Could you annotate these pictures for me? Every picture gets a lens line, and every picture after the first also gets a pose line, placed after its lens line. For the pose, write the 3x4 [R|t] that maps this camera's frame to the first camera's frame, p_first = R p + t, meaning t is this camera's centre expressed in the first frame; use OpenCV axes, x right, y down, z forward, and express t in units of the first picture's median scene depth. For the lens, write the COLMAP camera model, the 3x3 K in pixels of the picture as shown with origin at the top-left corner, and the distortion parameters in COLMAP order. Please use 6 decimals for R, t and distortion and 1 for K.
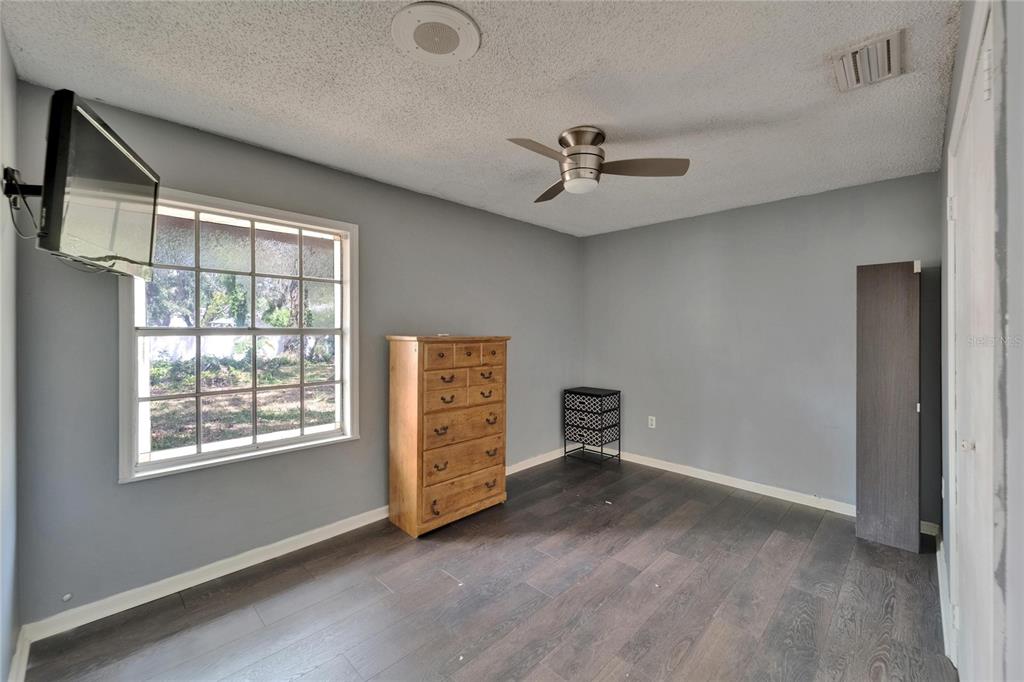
lens RADIAL K [[416.4, 0, 507.8], [0, 416.4, 333.3], [0, 0, 1]] dist [-0.001337, 0.000011]
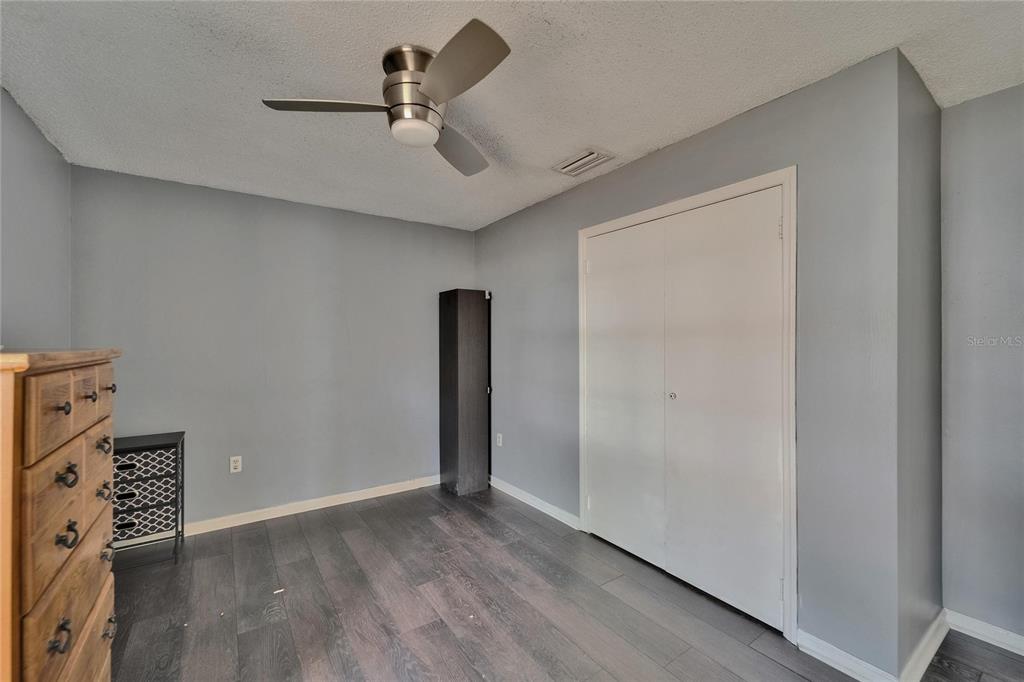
lens RADIAL K [[416.4, 0, 507.4], [0, 416.4, 338.2], [0, 0, 1]] dist [-0.001337, 0.000011]
pose [[0.190536, 0.001347, 0.981679, -0.431321], [0.008634, 0.999958, -0.003048, -0.000650], [-0.981642, 0.009057, 0.190516, 0.613081]]
